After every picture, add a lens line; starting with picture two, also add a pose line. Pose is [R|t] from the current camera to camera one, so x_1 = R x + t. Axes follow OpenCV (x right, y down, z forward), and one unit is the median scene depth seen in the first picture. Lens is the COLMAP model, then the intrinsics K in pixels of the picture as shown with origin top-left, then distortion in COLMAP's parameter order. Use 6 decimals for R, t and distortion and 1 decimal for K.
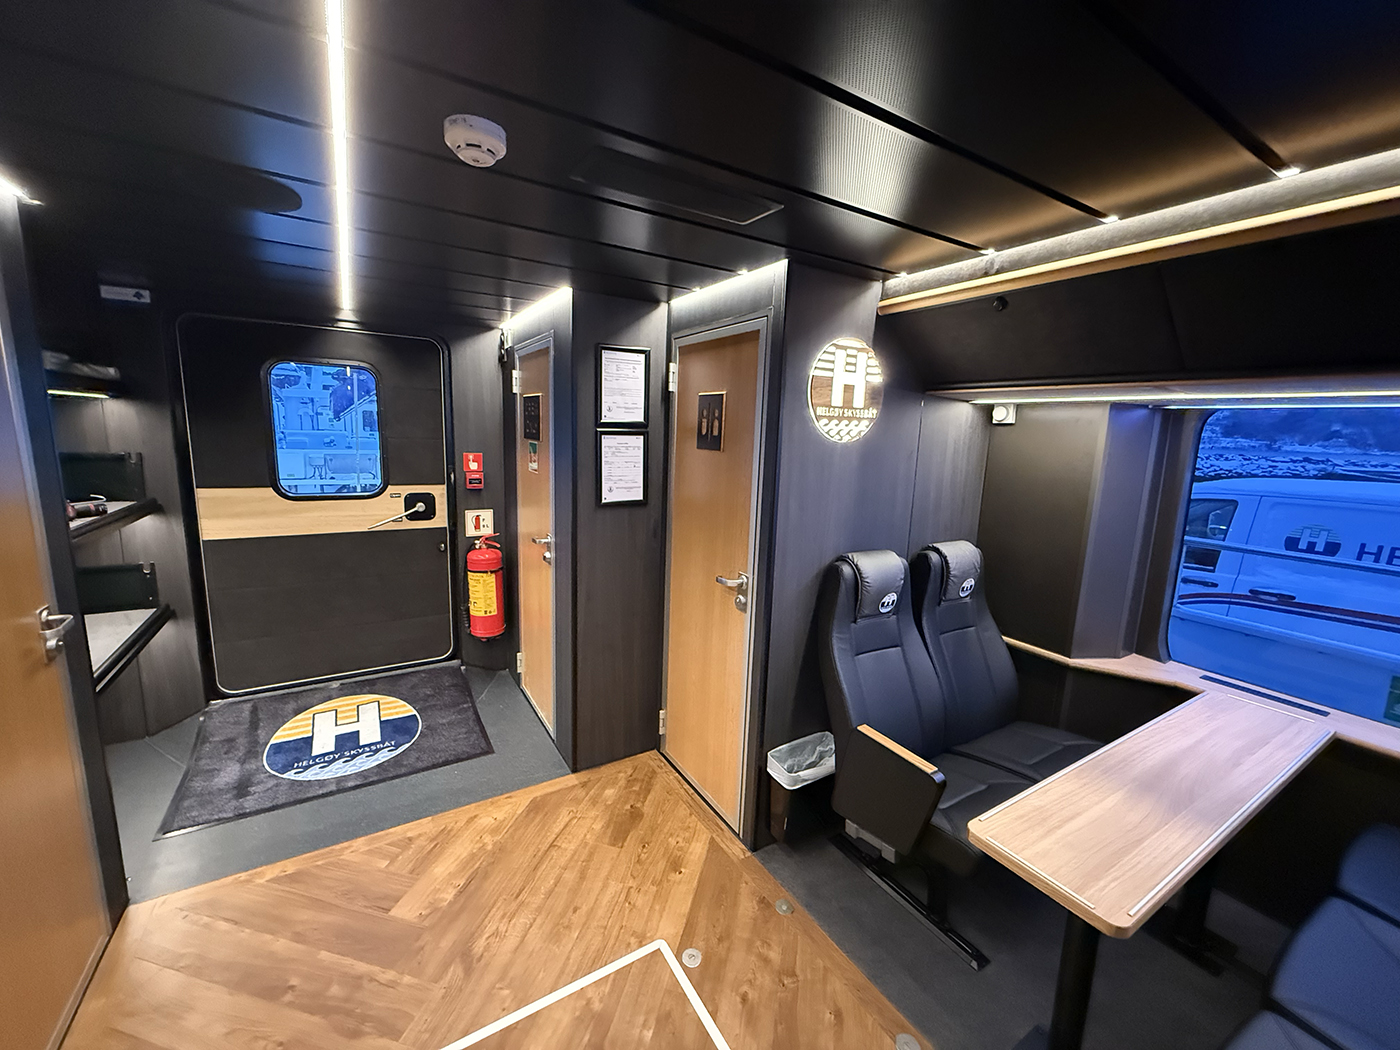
lens RADIAL K [[559.5, 0, 697.2], [0, 559.5, 524.7], [0, 0, 1]] dist [0.002756, 0.000578]
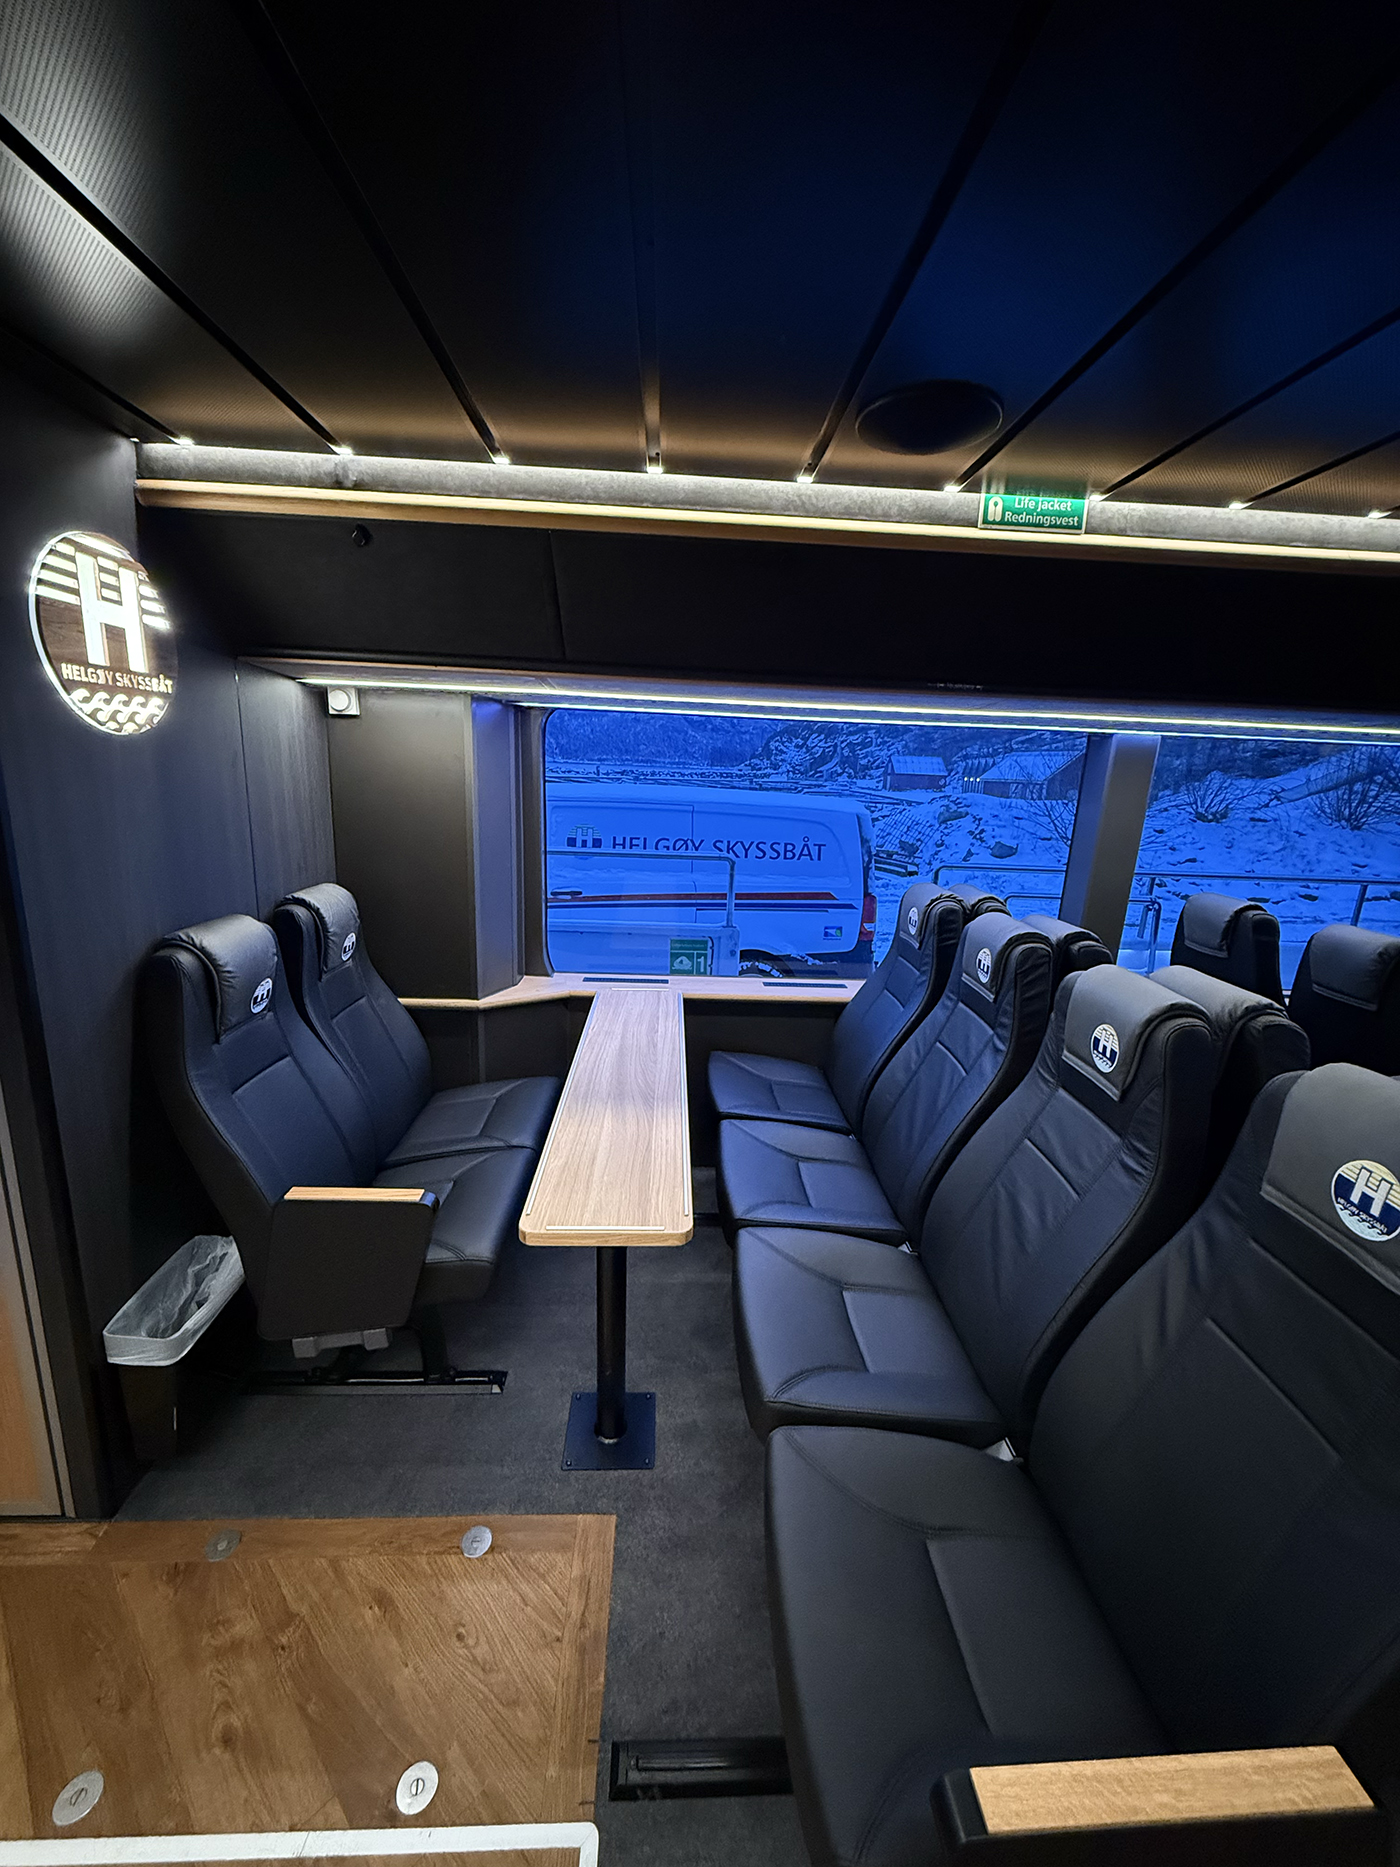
lens RADIAL K [[746.2, 0, 699.8], [0, 746.2, 931.1], [0, 0, 1]] dist [0.002756, 0.000578]
pose [[0.483002, -0.203820, 0.851567, -0.129457], [0.124772, 0.978628, 0.163461, -0.008984], [-0.866684, 0.027300, 0.498110, 0.152955]]
